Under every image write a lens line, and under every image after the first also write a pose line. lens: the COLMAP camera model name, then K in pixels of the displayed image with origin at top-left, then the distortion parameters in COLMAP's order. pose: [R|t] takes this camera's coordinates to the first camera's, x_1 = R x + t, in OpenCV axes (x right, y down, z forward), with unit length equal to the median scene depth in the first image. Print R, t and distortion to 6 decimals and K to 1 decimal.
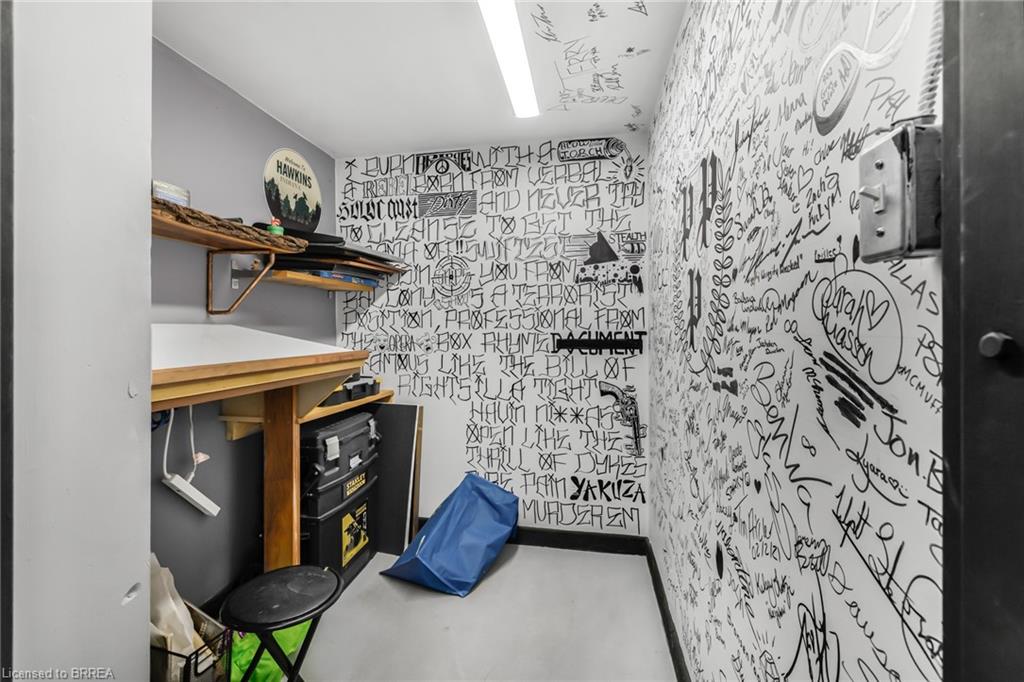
lens RADIAL K [[437.0, 0, 512.4], [0, 437.0, 330.2], [0, 0, 1]] dist [0.000853, 0.000043]
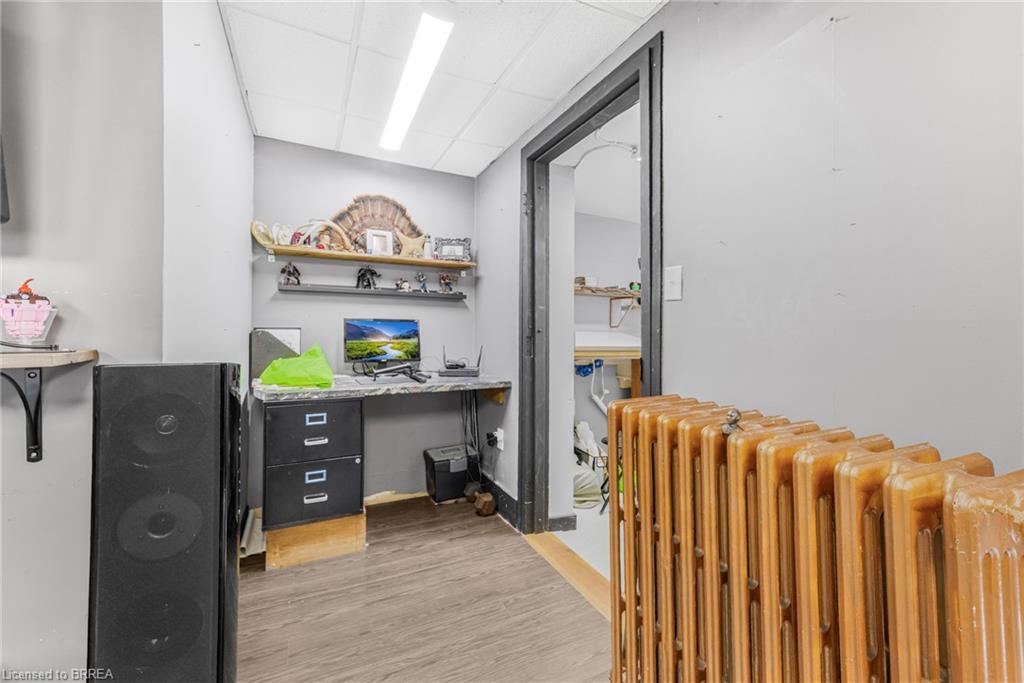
lens RADIAL K [[437.0, 0, 513.5], [0, 437.0, 337.4], [0, 0, 1]] dist [0.000853, 0.000043]
pose [[0.584250, -0.000390, -0.811574, 0.940157], [0.001583, 0.999999, 0.000659, 0.011106], [0.811573, -0.001670, 0.584249, -0.791599]]
